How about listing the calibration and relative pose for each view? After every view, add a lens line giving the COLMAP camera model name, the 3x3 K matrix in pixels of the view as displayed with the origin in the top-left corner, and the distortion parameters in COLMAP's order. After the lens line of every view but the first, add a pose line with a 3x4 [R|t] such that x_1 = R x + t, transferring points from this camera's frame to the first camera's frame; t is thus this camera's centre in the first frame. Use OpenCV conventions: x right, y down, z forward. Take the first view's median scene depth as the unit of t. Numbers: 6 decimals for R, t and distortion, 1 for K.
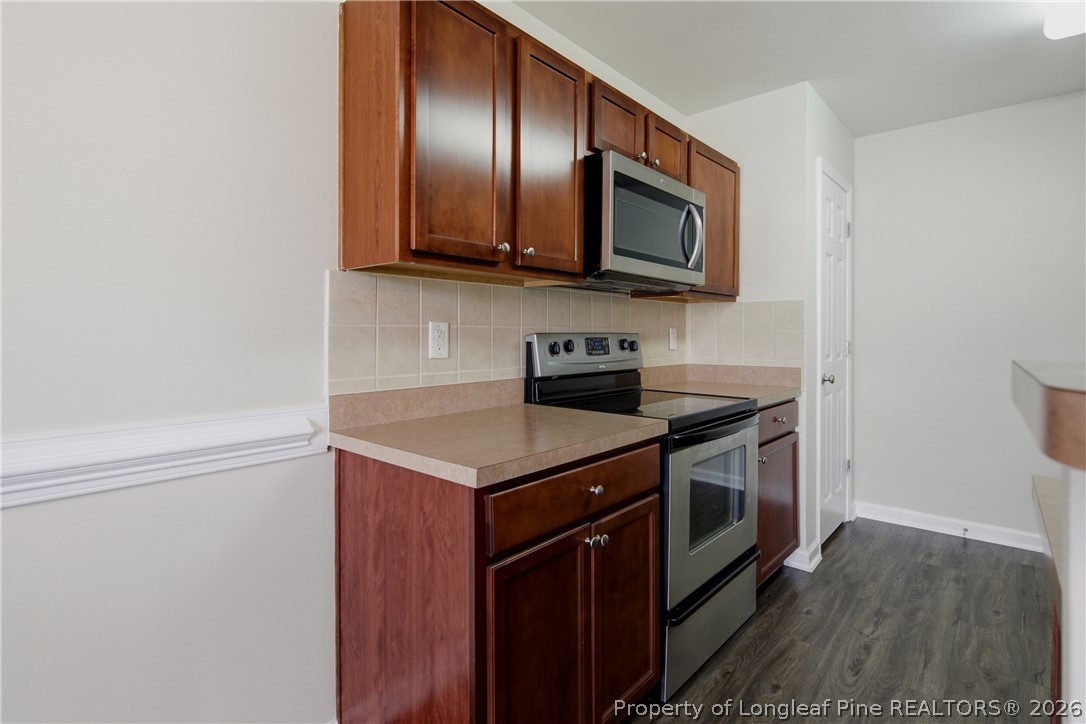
lens RADIAL K [[528.2, 0, 539.7], [0, 528.2, 334.0], [0, 0, 1]] dist [0.011561, -0.008337]
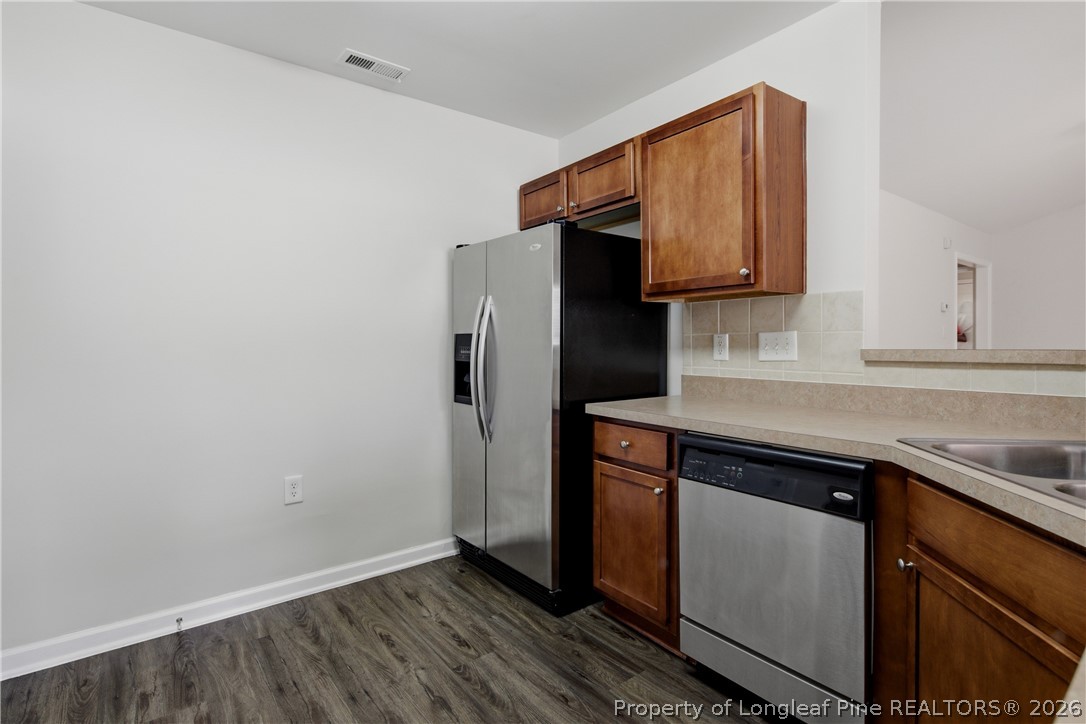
lens RADIAL K [[528.2, 0, 538.7], [0, 528.2, 358.8], [0, 0, 1]] dist [0.011561, -0.008337]
pose [[0.185998, -0.040021, 0.981735, 0.367139], [0.012510, 0.999186, 0.038362, -0.001355], [-0.982470, 0.005146, 0.186348, 0.689580]]
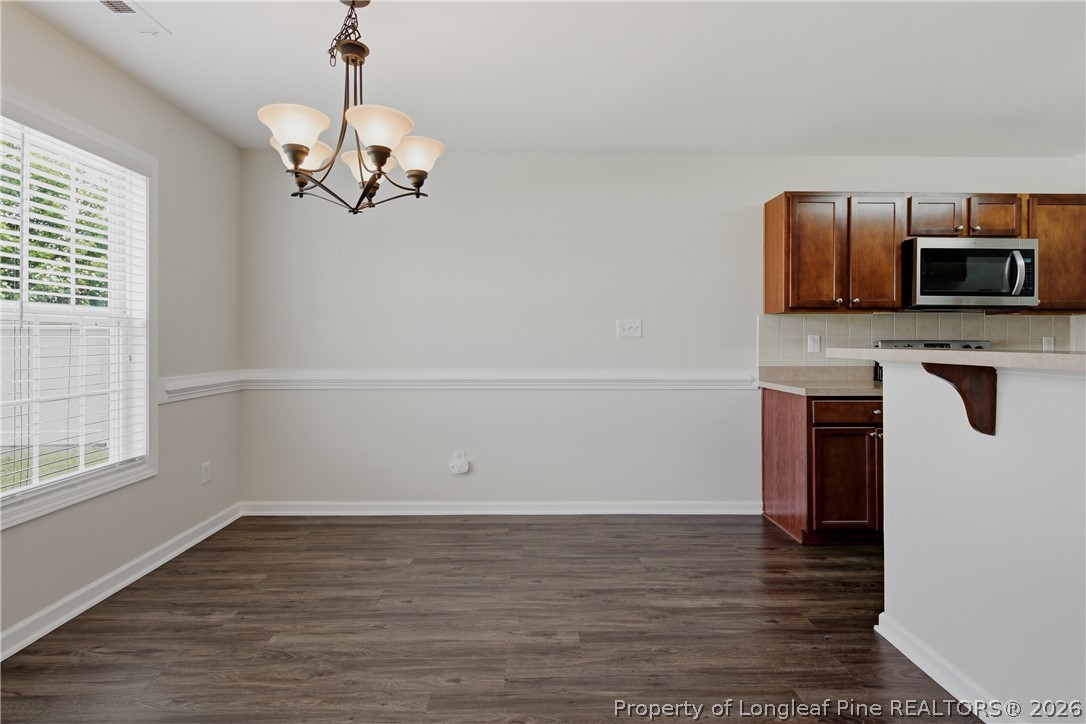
lens RADIAL K [[528.2, 0, 542.4], [0, 528.2, 341.1], [0, 0, 1]] dist [0.011561, -0.008337]
pose [[0.676973, -0.000832, -0.736007, 0.603045], [-0.001666, 0.999995, -0.002663, 0.007432], [0.736006, 0.003029, 0.676968, -1.157589]]
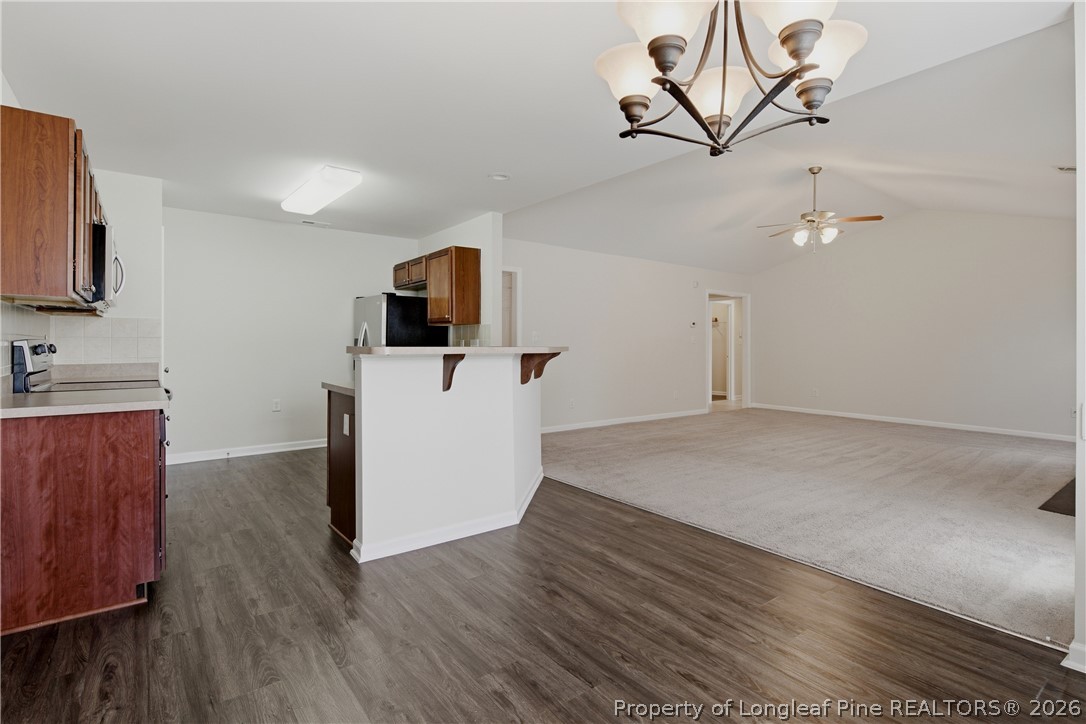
lens RADIAL K [[528.2, 0, 544.7], [0, 528.2, 349.5], [0, 0, 1]] dist [0.011561, -0.008337]
pose [[0.189480, -0.014476, 0.981778, -1.221449], [-0.001310, 0.999887, 0.014996, 0.002339], [-0.981884, -0.004127, 0.189439, -0.605334]]
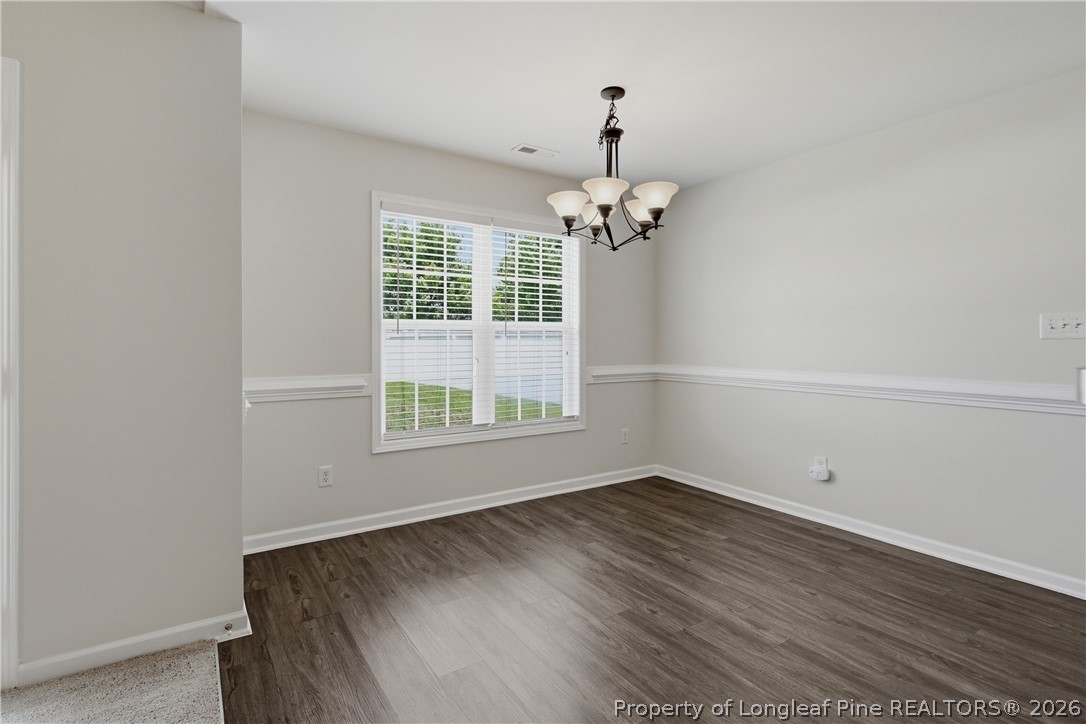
lens RADIAL K [[528.2, 0, 541.6], [0, 528.2, 342.5], [0, 0, 1]] dist [0.011561, -0.008337]
pose [[-0.255444, -0.002138, -0.966822, 1.059263], [-0.006815, 0.999977, -0.000411, 0.007281], [0.966800, 0.006484, -0.255452, -0.515059]]
